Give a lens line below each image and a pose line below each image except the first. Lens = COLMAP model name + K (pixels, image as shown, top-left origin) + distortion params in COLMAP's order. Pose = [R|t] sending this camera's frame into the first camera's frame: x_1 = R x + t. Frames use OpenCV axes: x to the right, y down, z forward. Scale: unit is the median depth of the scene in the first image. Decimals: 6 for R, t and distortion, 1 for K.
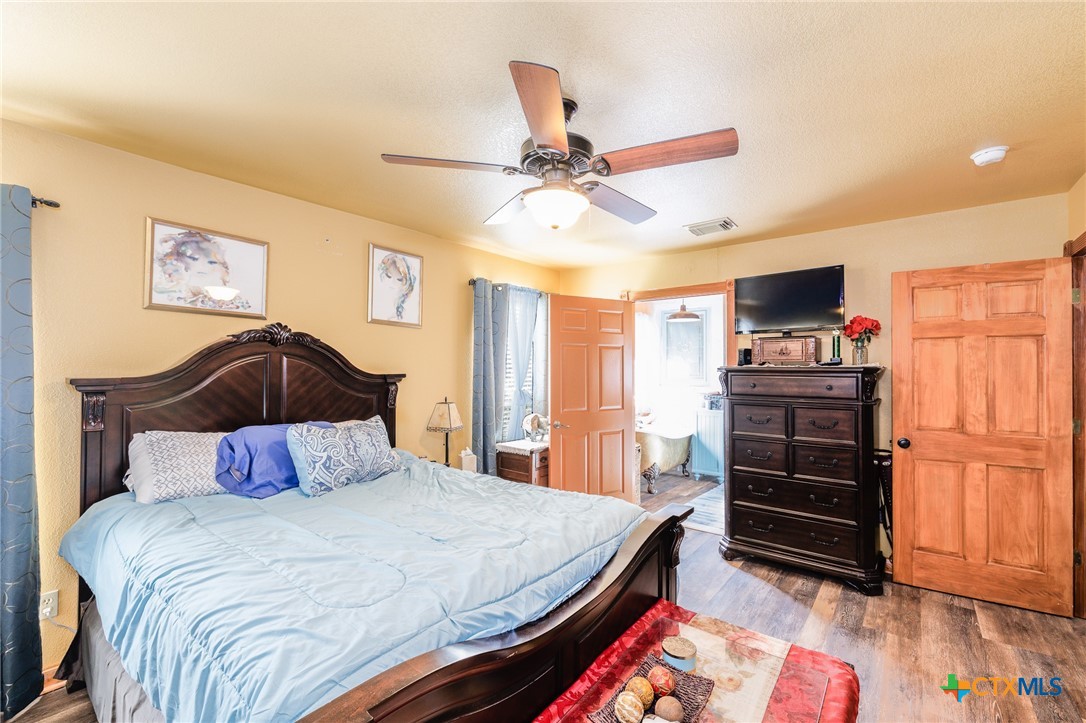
lens RADIAL K [[466.0, 0, 535.0], [0, 466.0, 360.2], [0, 0, 1]] dist [-0.002144, 0.000316]
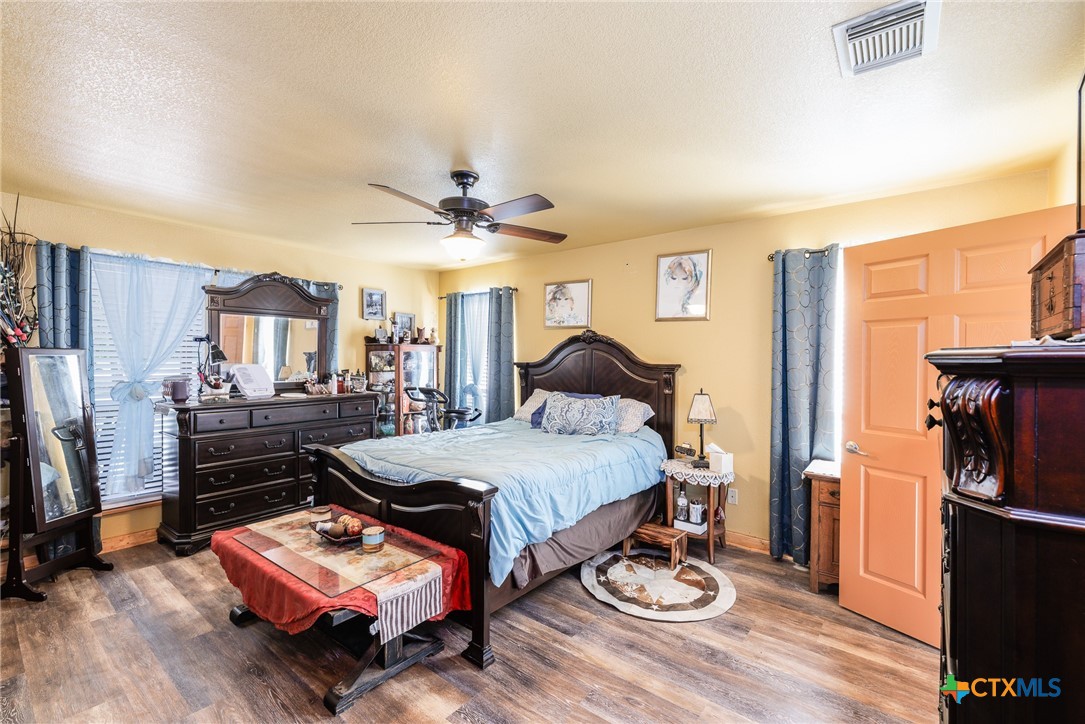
lens RADIAL K [[465.6, 0, 546.6], [0, 465.6, 360.8], [0, 0, 1]] dist [-0.002144, 0.000316]
pose [[0.010410, 0.005843, -0.999929, 0.870352], [0.008997, 0.999942, 0.005937, 0.012205], [0.999905, -0.009058, 0.010357, 0.717492]]
